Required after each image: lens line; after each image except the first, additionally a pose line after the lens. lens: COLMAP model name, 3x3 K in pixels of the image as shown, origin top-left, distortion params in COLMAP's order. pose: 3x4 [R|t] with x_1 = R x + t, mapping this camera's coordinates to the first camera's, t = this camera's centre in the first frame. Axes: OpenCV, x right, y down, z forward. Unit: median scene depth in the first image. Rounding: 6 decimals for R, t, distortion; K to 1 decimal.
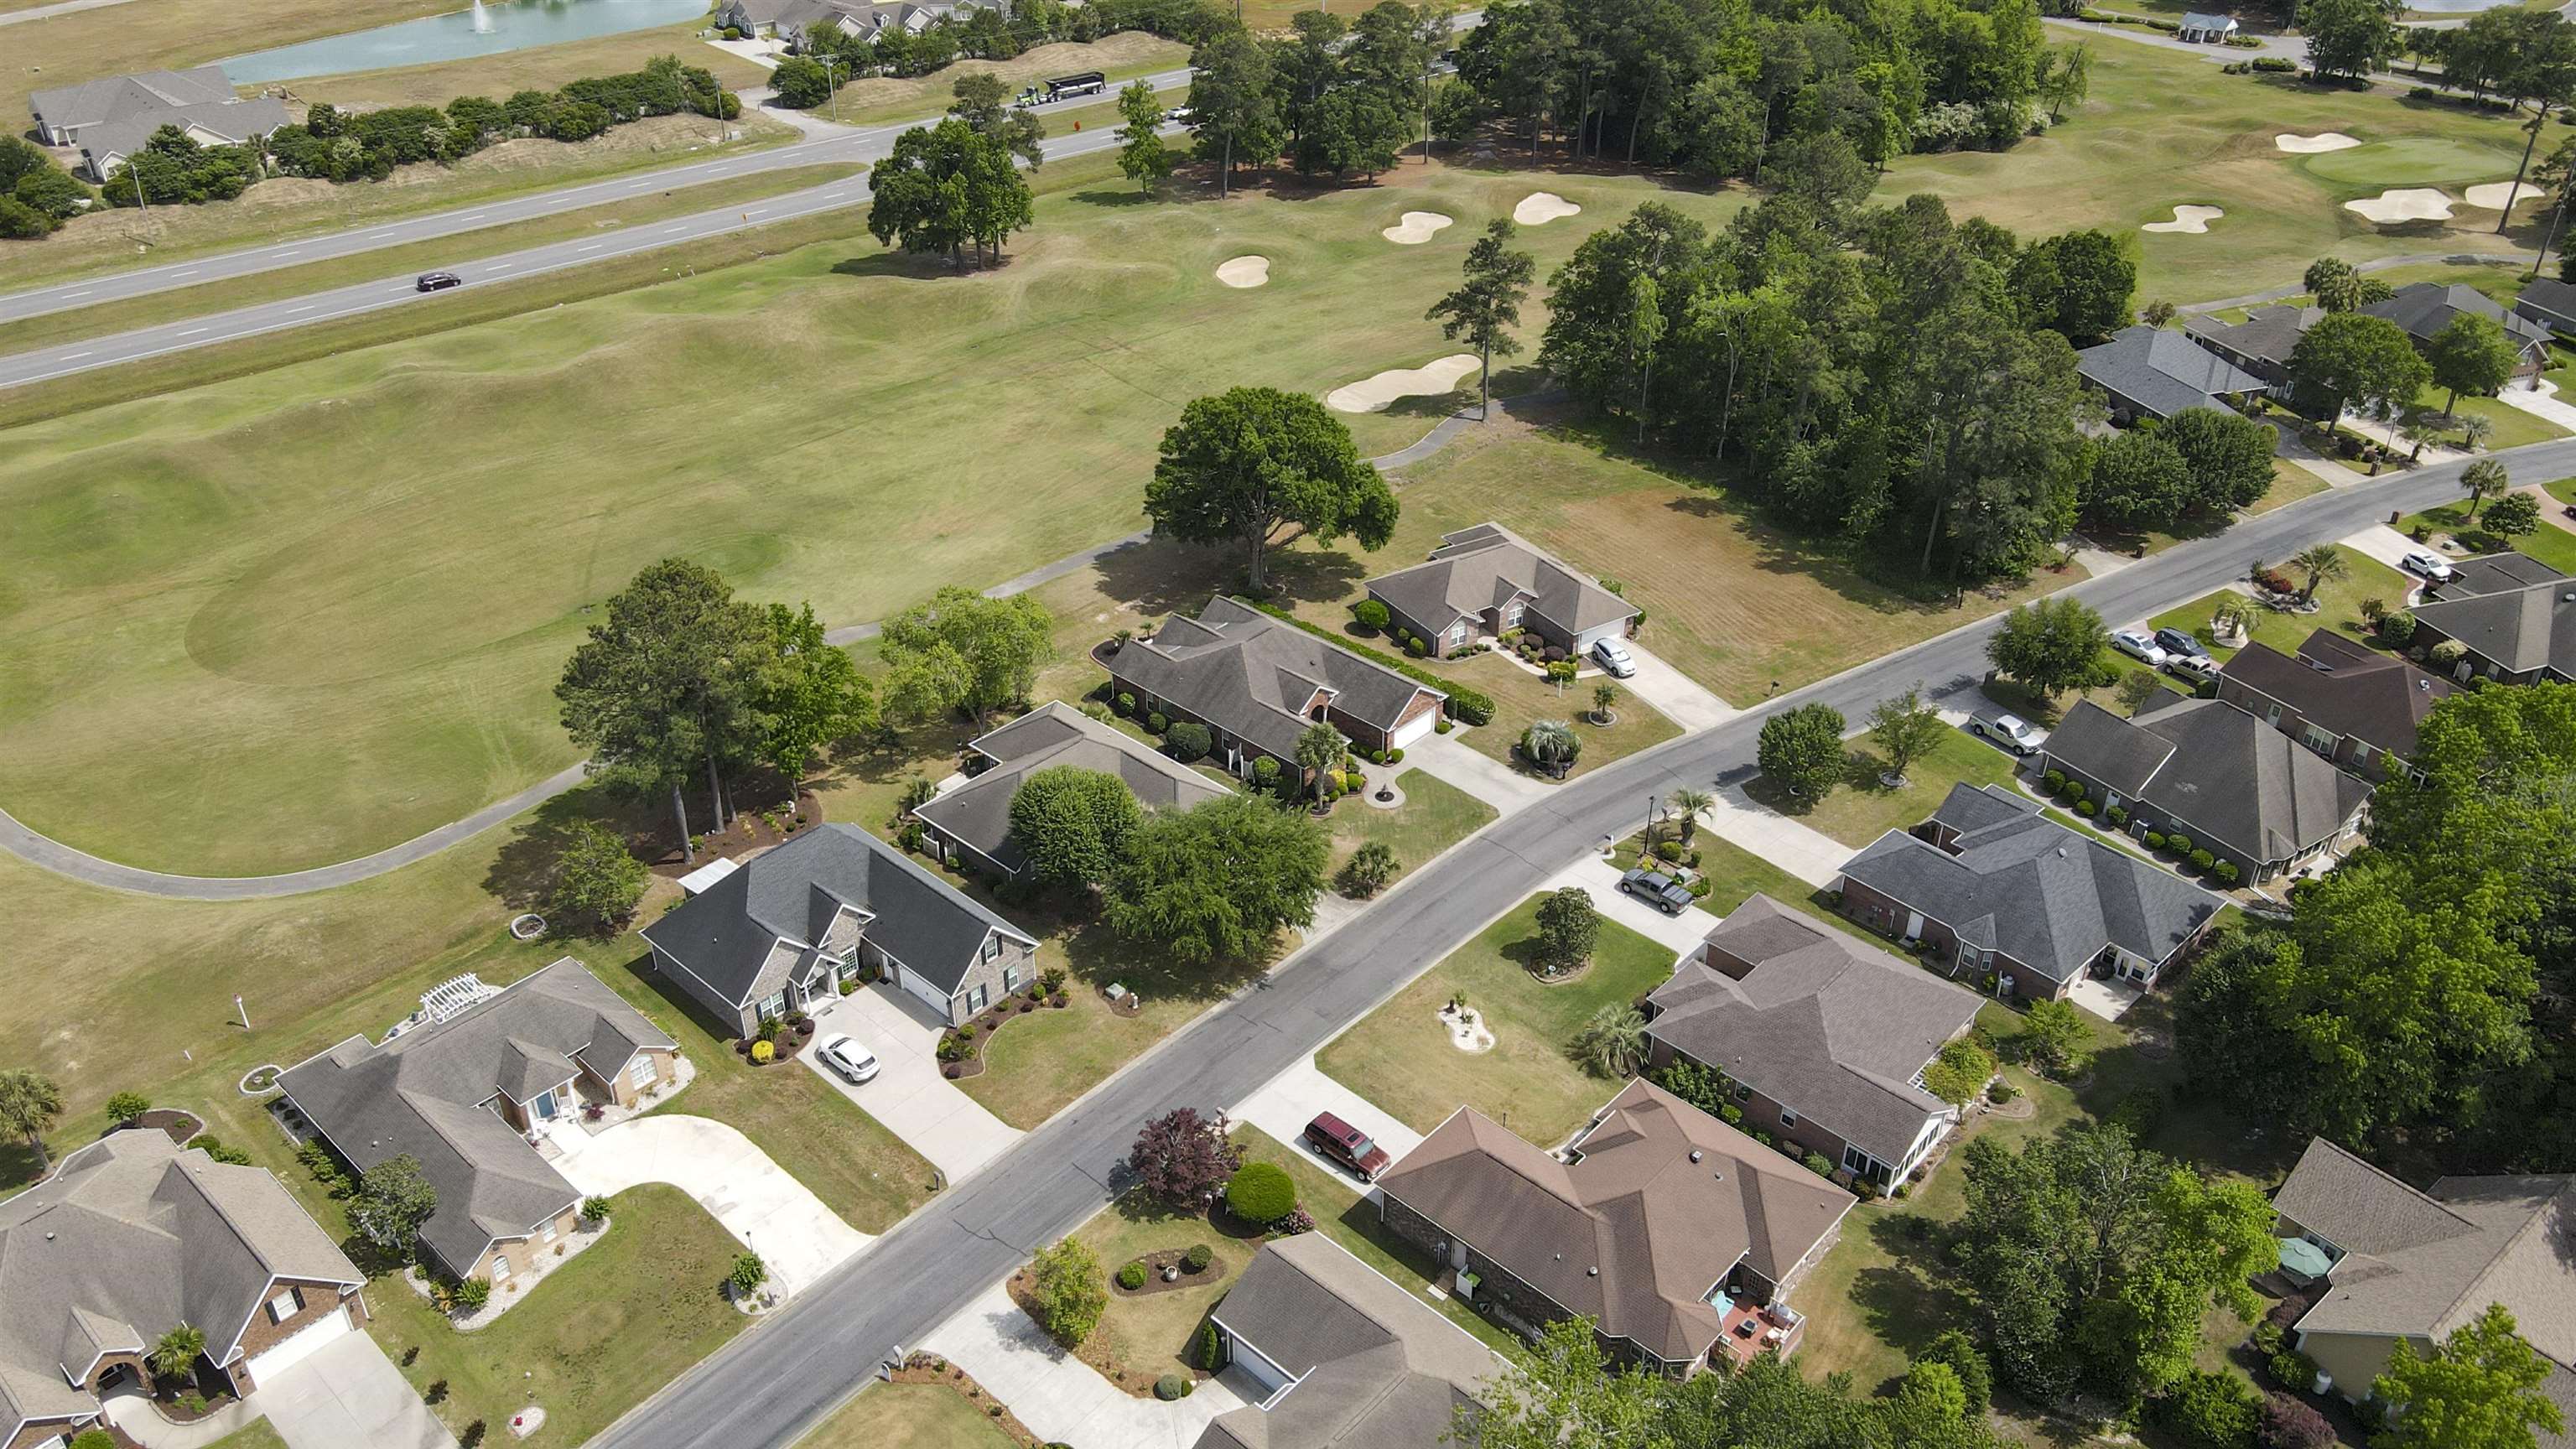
lens RADIAL K [[1900.5, 0, 1286.7], [0, 1900.5, 743.9], [0, 0, 1]] dist [-0.007118, 0.038360]
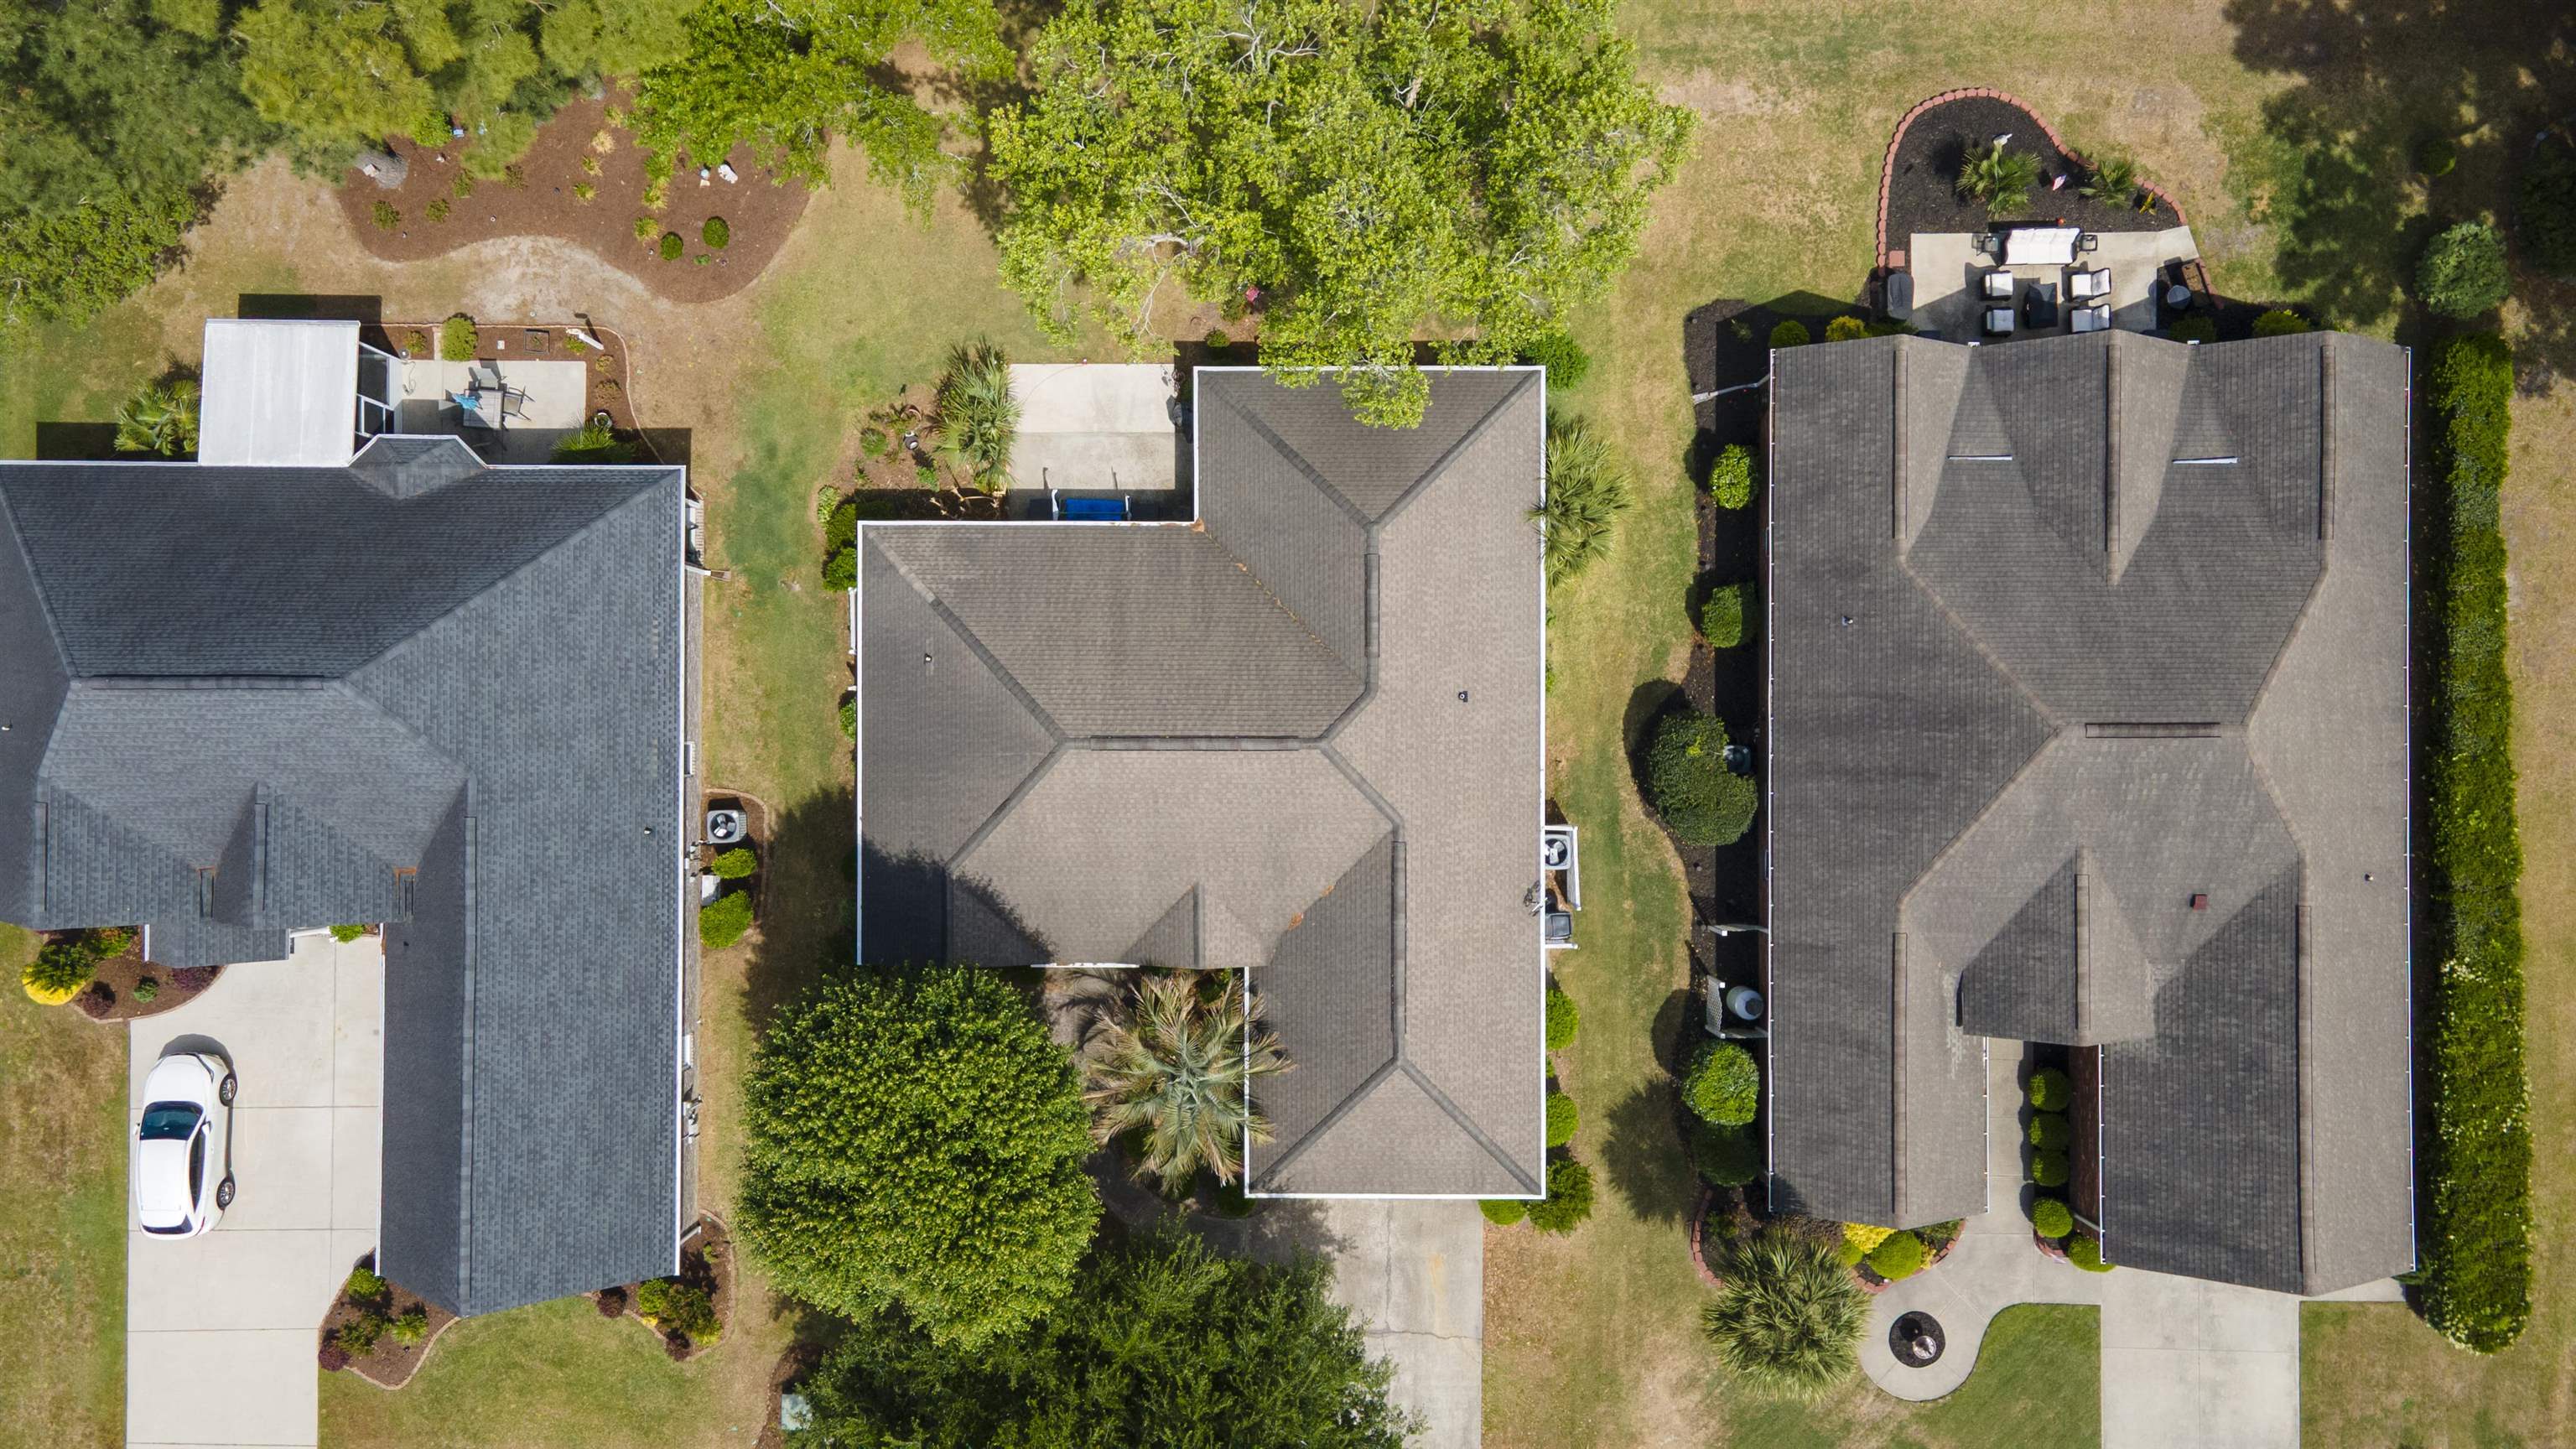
lens RADIAL K [[1889.3, 0, 1282.9], [0, 1889.3, 742.0], [0, 0, 1]] dist [0.001727, 0.067526]
pose [[0.673667, 0.739022, -0.004435, -0.104965], [-0.388429, 0.359171, 0.848598, -0.258604], [0.628726, -0.569949, 0.529019, 0.786984]]
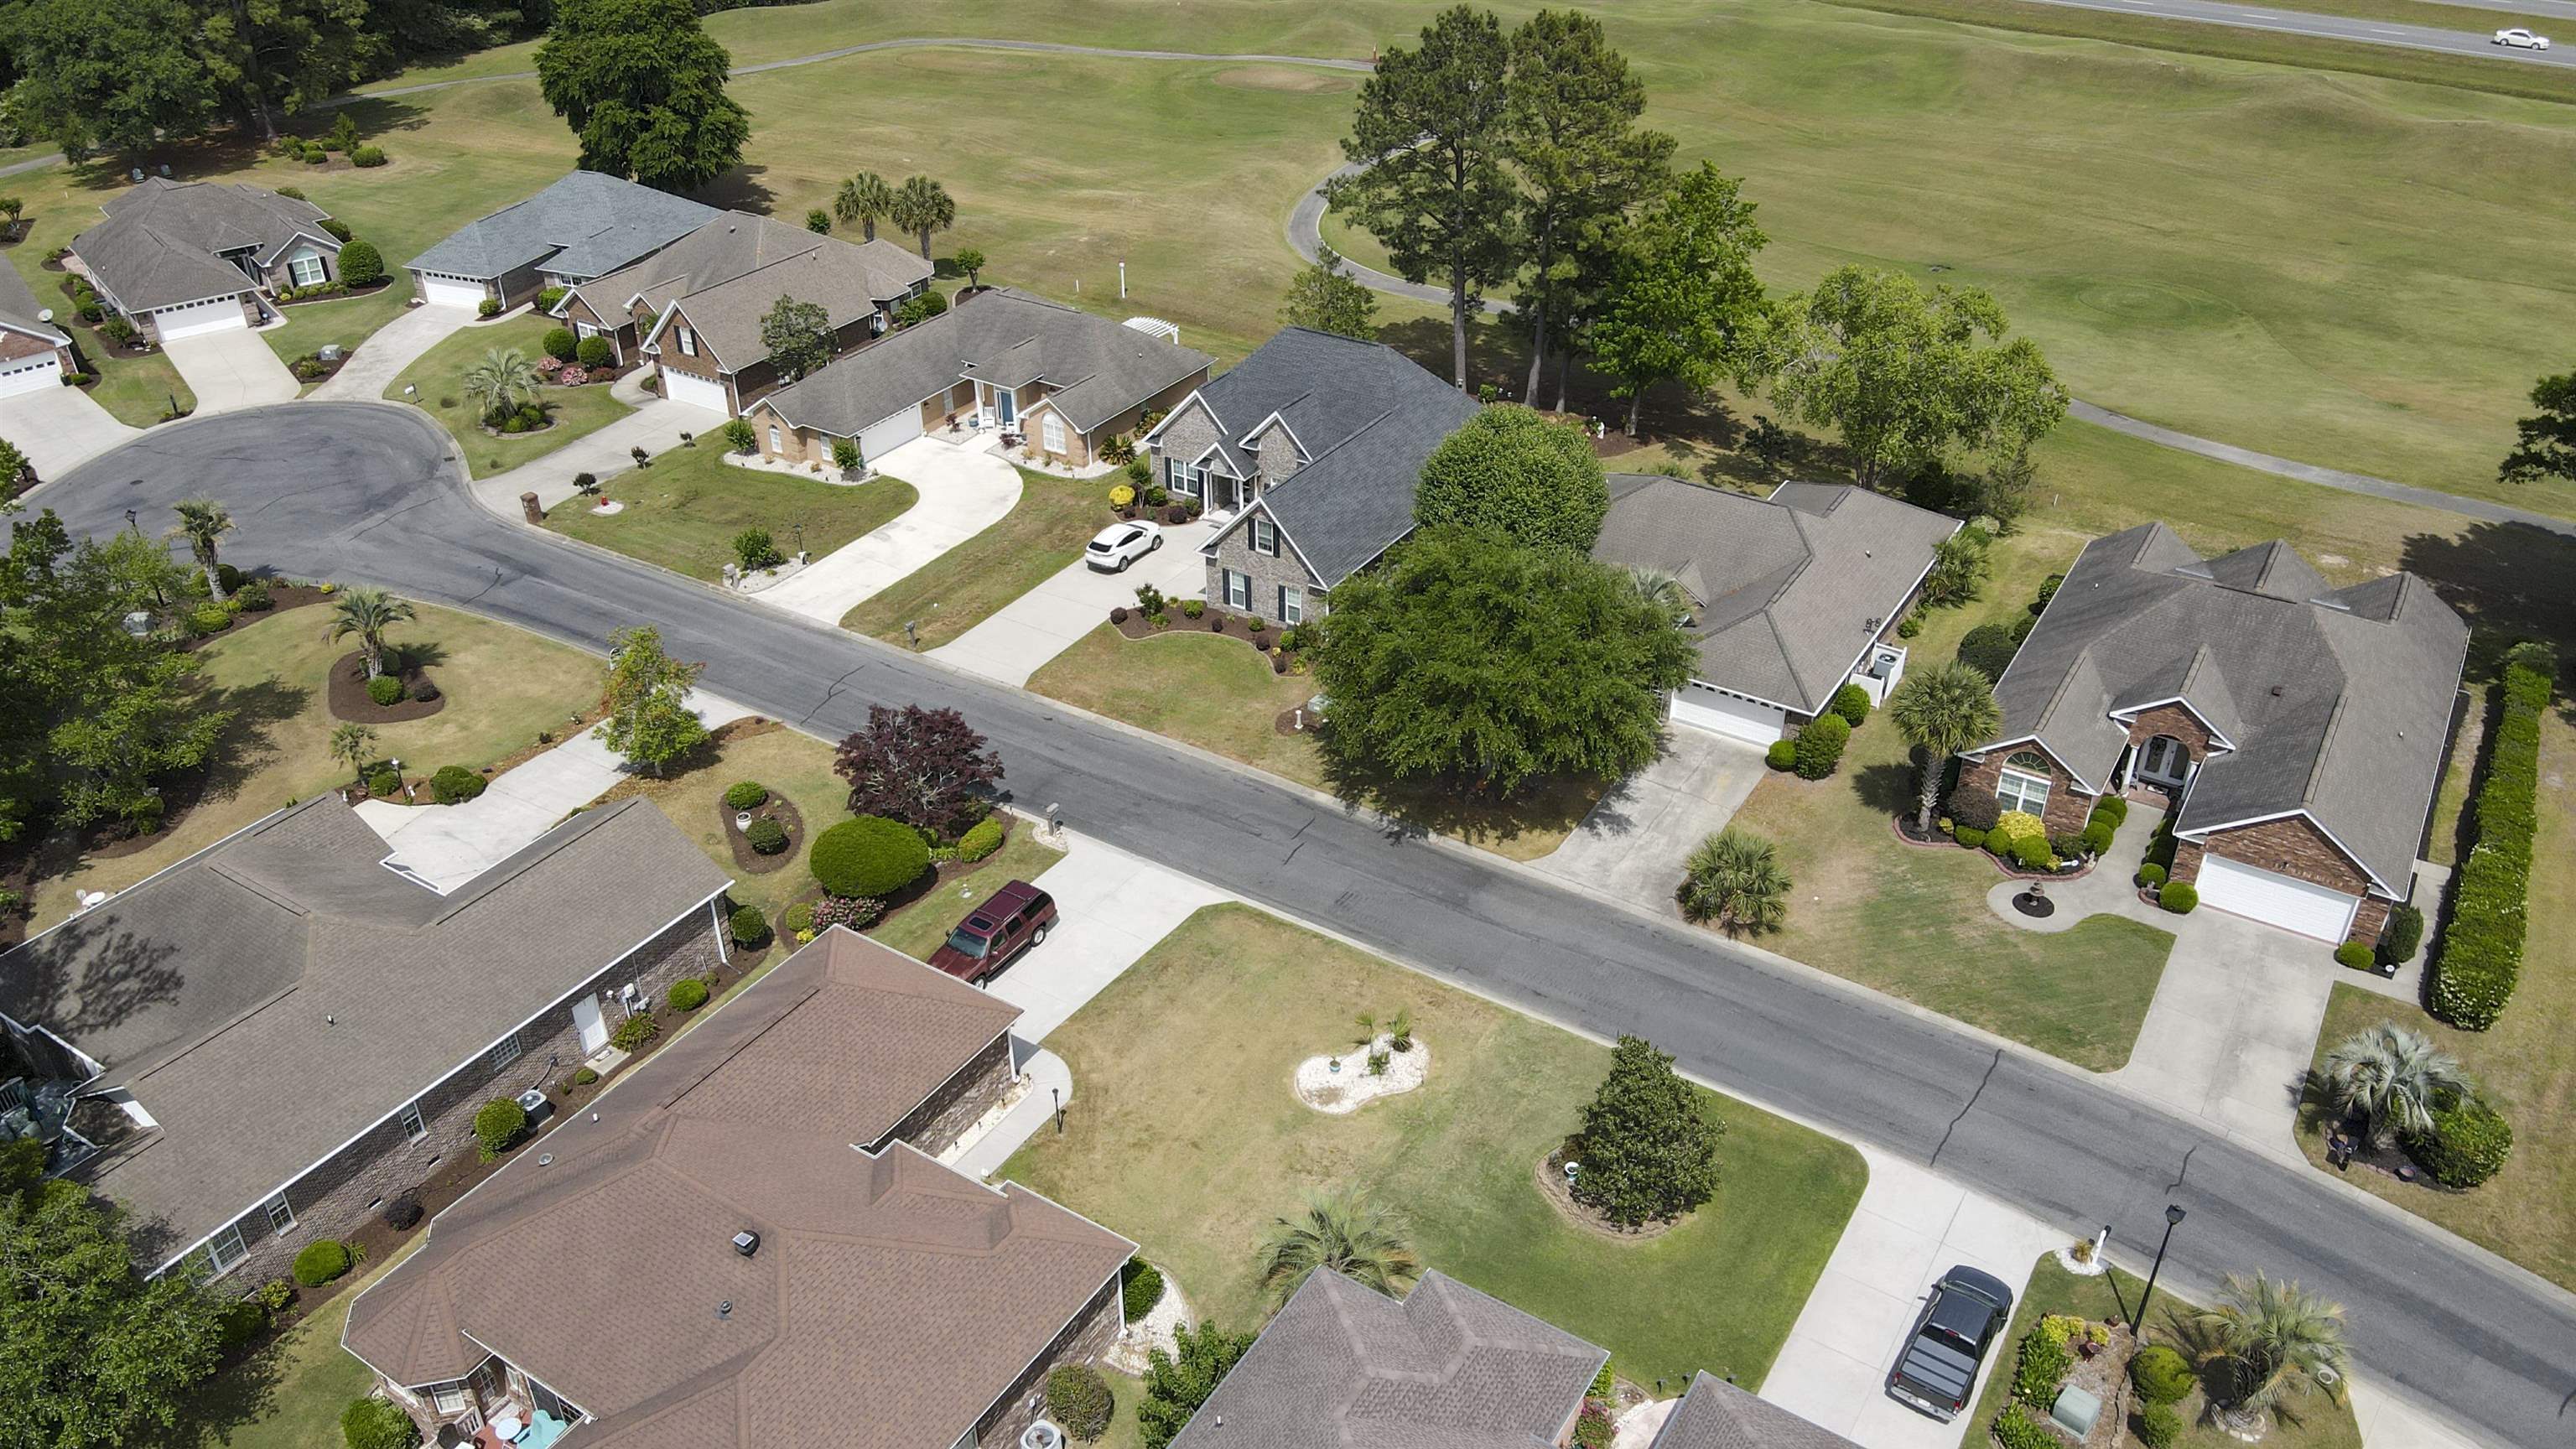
lens RADIAL K [[1900.5, 0, 1286.7], [0, 1900.5, 743.9], [0, 0, 1]] dist [-0.007118, 0.038360]
pose [[0.171842, 0.523801, -0.834328, 0.395042], [-0.521839, 0.766741, 0.373888, -0.084570], [0.835556, 0.371135, 0.405098, 0.613925]]
